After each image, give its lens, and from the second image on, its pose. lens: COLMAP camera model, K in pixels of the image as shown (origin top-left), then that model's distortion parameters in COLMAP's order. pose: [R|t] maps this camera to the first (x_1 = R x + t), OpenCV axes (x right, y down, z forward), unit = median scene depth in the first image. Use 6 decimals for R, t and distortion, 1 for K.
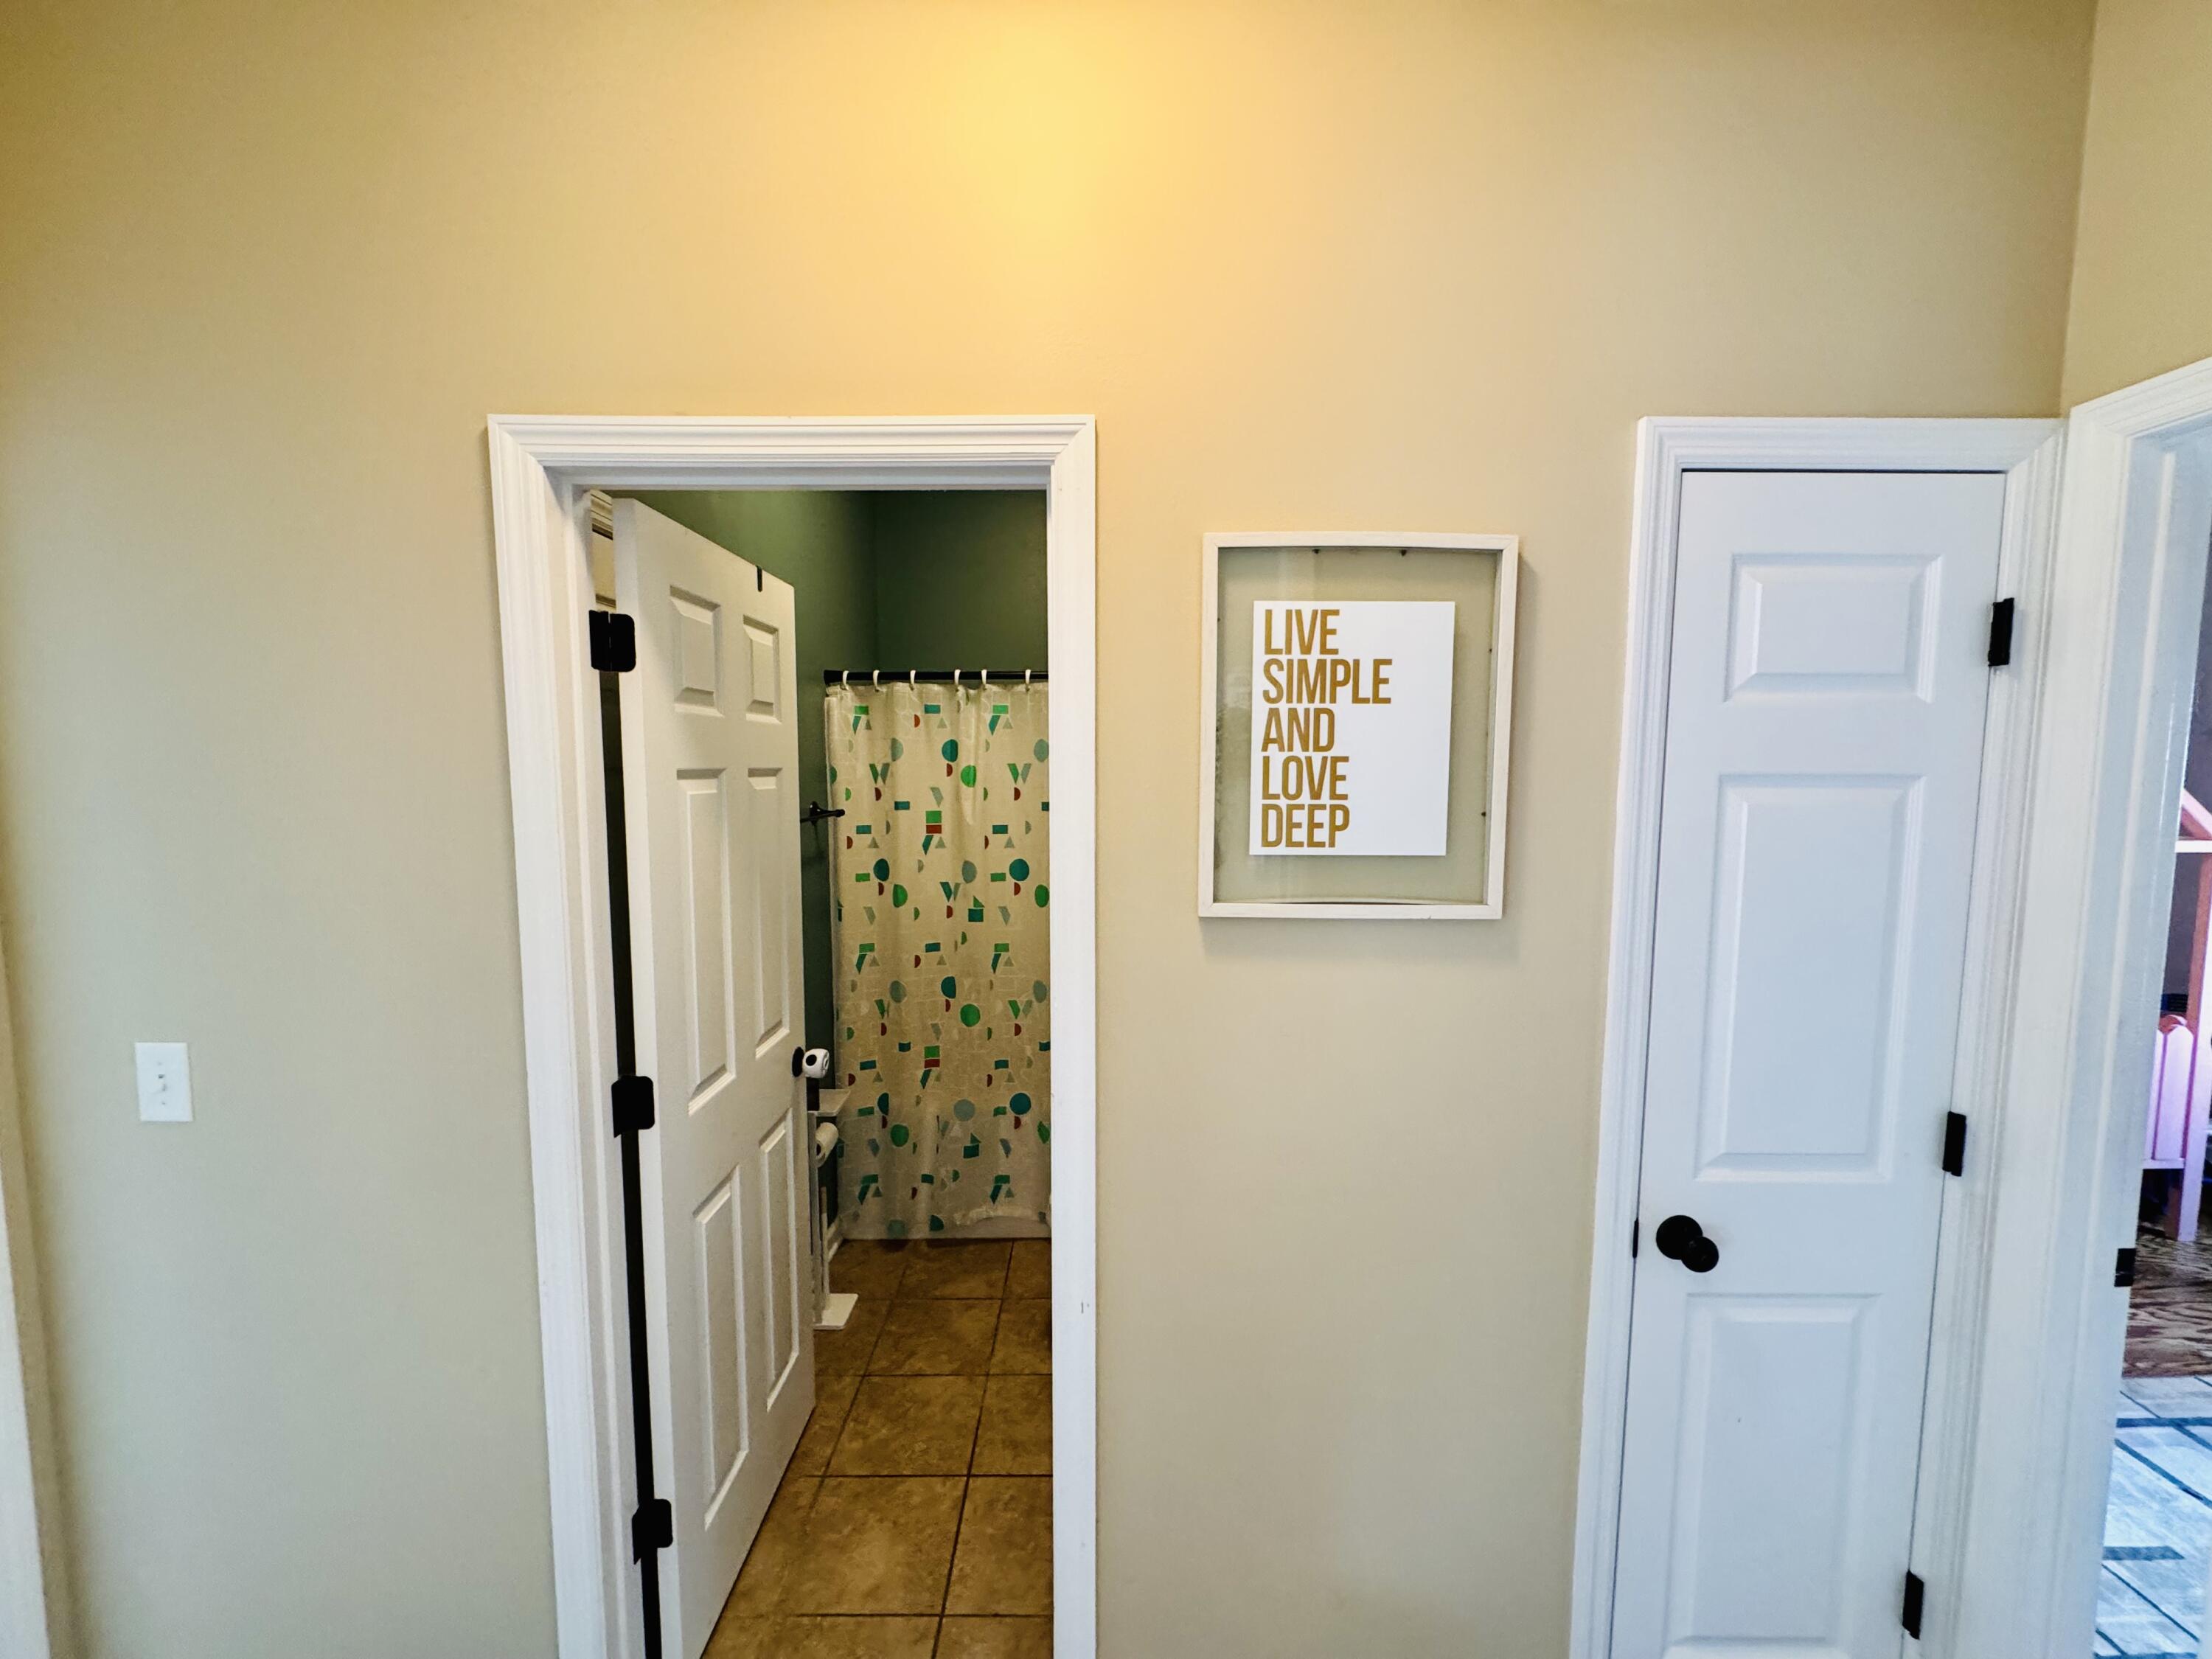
lens RADIAL K [[879.7, 0, 1107.7], [0, 879.7, 831.3], [0, 0, 1]] dist [0.001614, -0.000010]
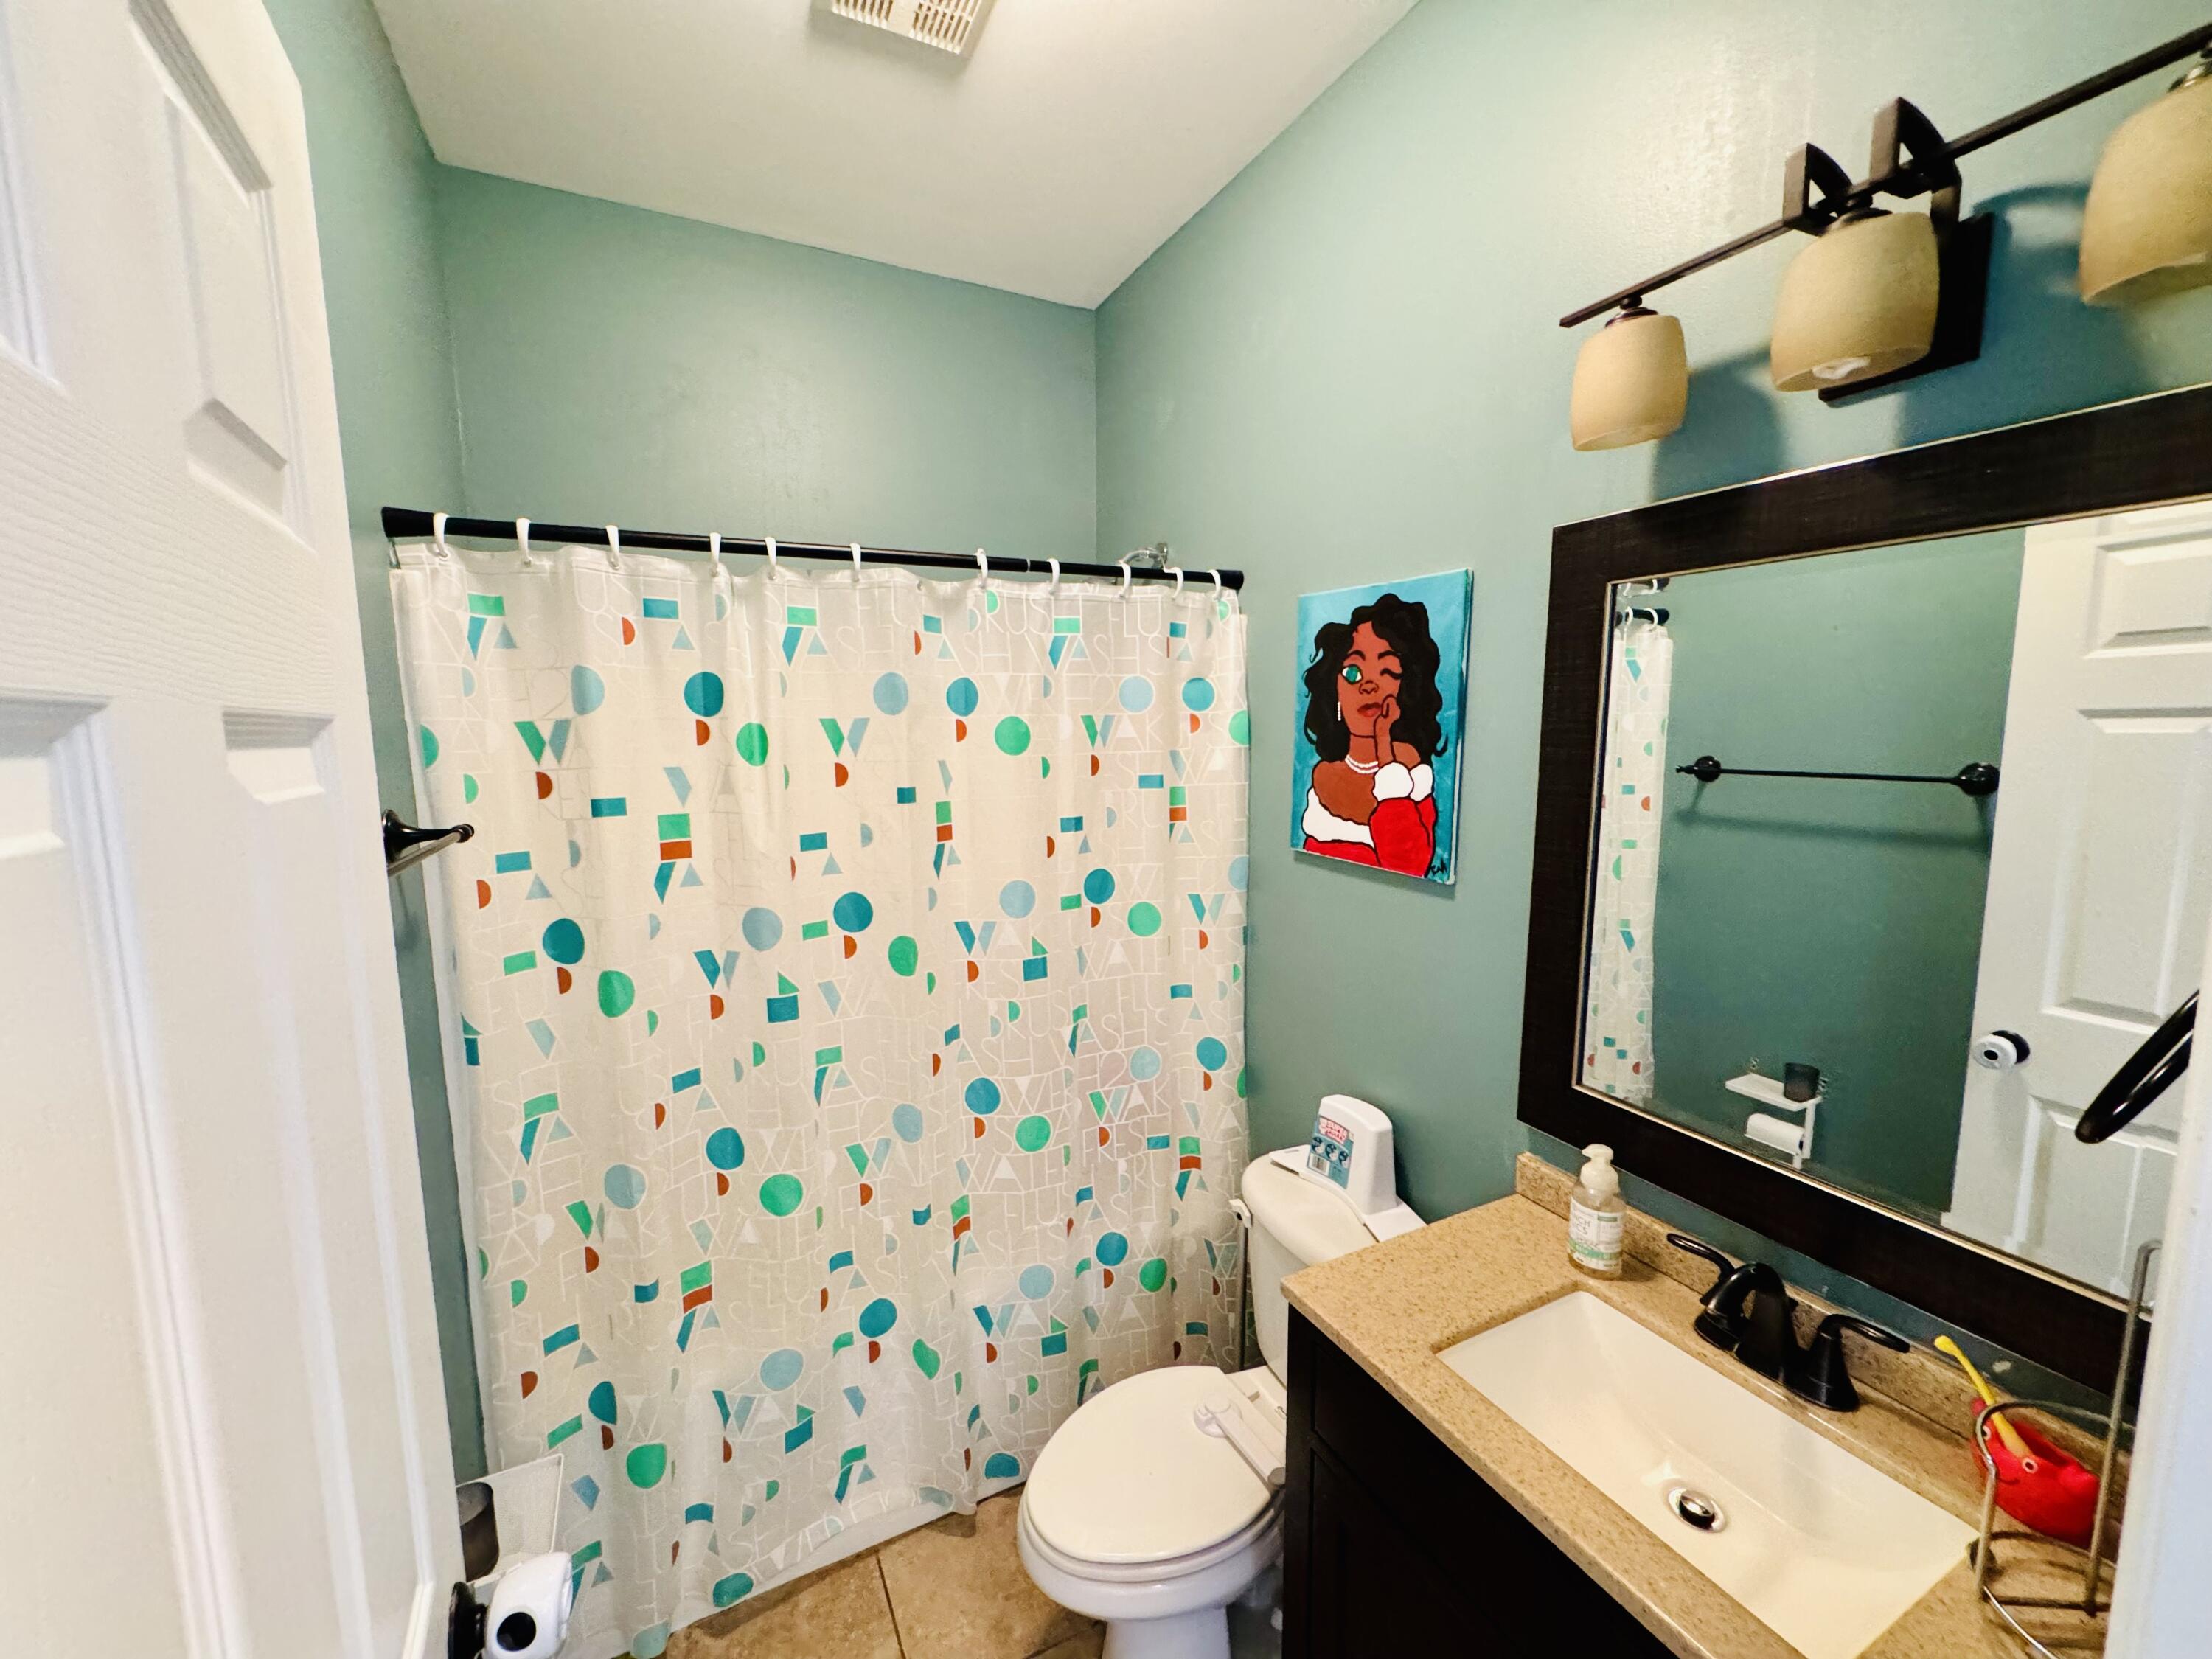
lens RADIAL K [[867.1, 0, 1103.8], [0, 867.1, 838.5], [0, 0, 1]] dist [-0.000973, 0.000124]
pose [[0.901632, -0.065385, 0.427534, -0.190448], [0.046023, 0.997399, 0.055480, -0.025713], [-0.430049, -0.030346, 0.902295, 0.447998]]
